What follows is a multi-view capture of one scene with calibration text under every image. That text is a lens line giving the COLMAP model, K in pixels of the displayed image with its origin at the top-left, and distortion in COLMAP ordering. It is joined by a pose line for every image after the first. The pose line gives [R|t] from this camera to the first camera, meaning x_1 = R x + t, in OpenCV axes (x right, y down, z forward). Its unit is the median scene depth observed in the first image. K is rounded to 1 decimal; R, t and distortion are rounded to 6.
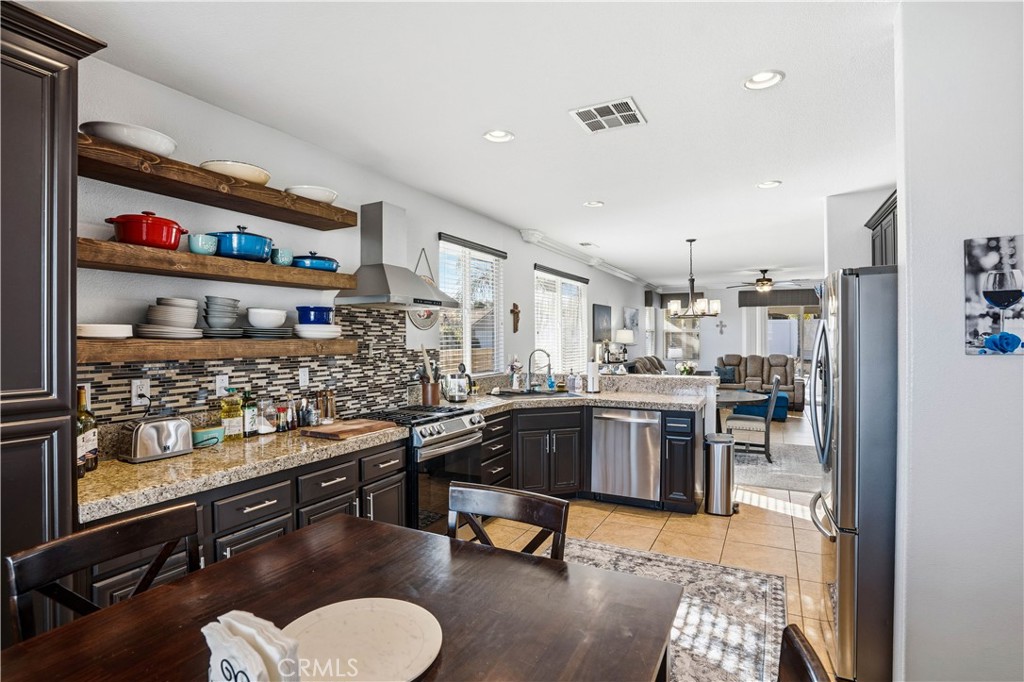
lens RADIAL K [[503.9, 0, 508.3], [0, 503.9, 343.3], [0, 0, 1]] dist [-0.081741, 0.038782]
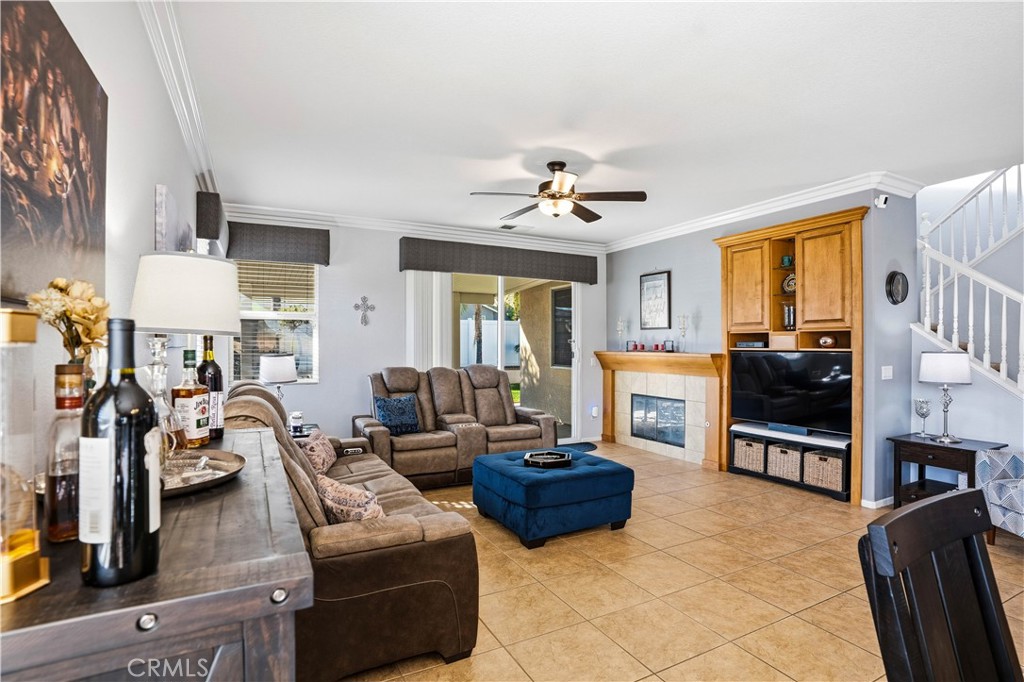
lens RADIAL K [[503.9, 0, 508.3], [0, 503.9, 343.3], [0, 0, 1]] dist [-0.081741, 0.038782]
pose [[0.571720, 0.003058, 0.820443, 0.308918], [0.008993, 0.999910, -0.009994, 0.013367], [-0.820399, 0.013092, 0.571641, 1.630274]]
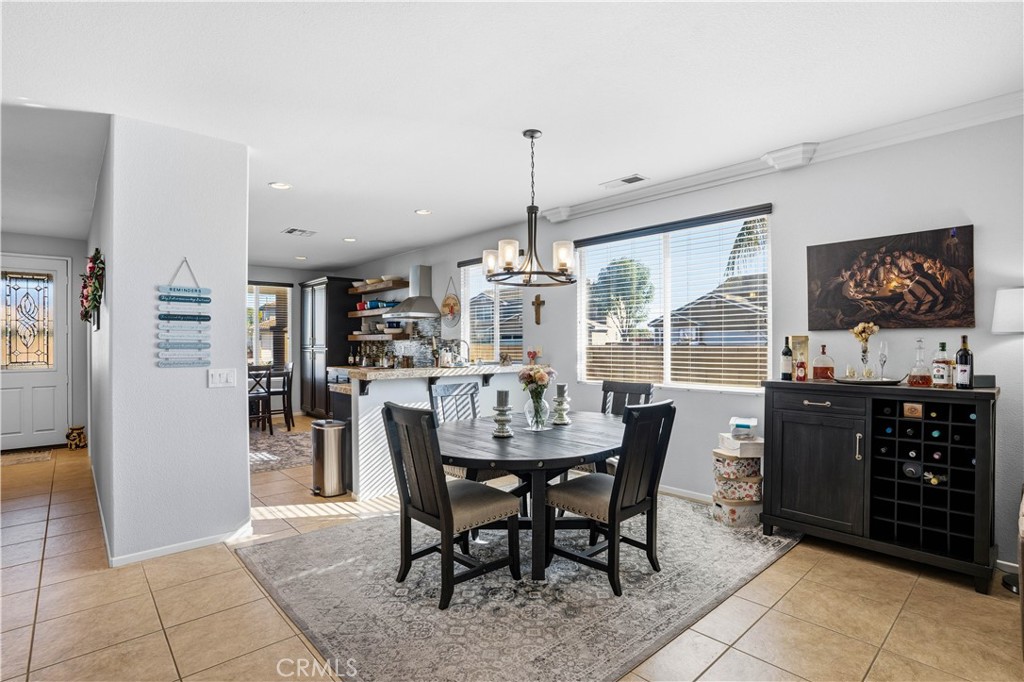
lens RADIAL K [[503.9, 0, 508.3], [0, 503.9, 343.3], [0, 0, 1]] dist [-0.081741, 0.038782]
pose [[-0.338726, 0.005336, -0.940870, 1.234934], [-0.004569, 0.999963, 0.007316, 0.011371], [0.940874, 0.006777, -0.338689, 1.642694]]
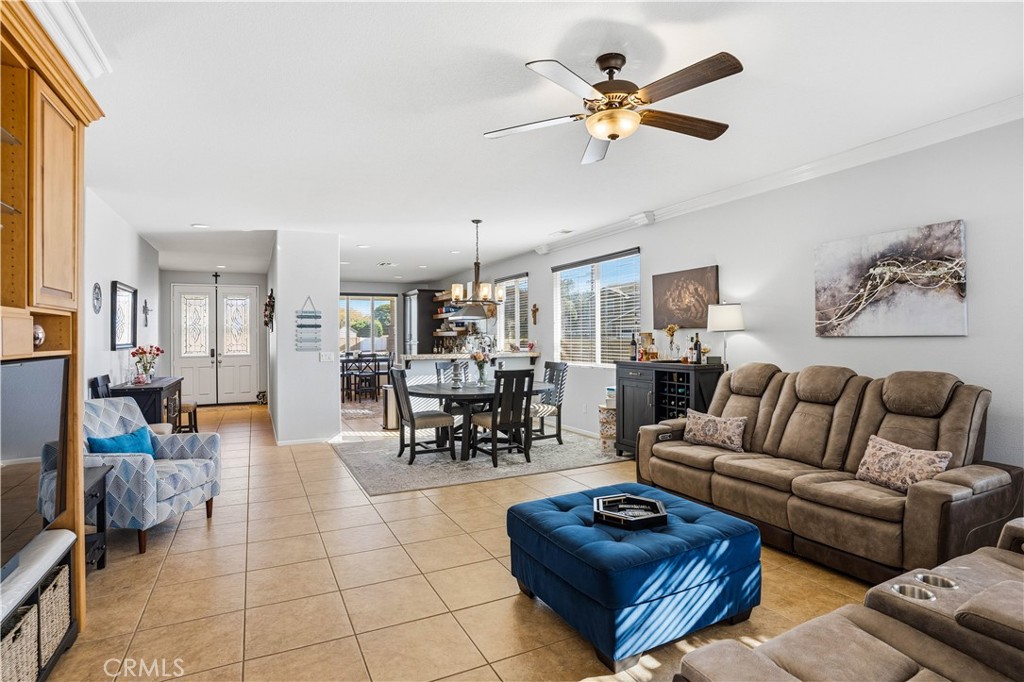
lens RADIAL K [[518.9, 0, 511.3], [0, 518.9, 336.3], [0, 0, 1]] dist [-0.076777, 0.000153]
pose [[-0.577154, 0.006839, -0.816607, 1.599424], [0.002374, 0.999975, 0.006697, 0.002189], [0.816632, 0.001926, -0.577155, 2.296124]]
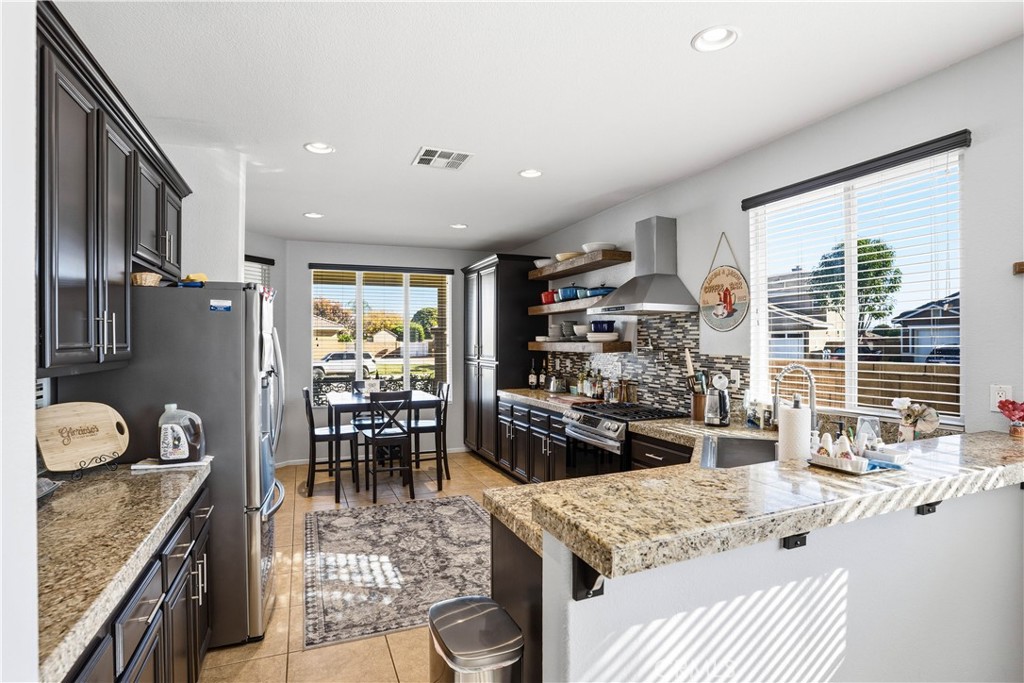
lens RADIAL K [[503.9, 0, 508.3], [0, 503.9, 343.8], [0, 0, 1]] dist [-0.081741, 0.038782]
pose [[-0.638830, 0.009172, -0.769294, 0.650875], [-0.002654, 0.999897, 0.014125, -0.016567], [0.769344, 0.011065, -0.638739, 1.189618]]
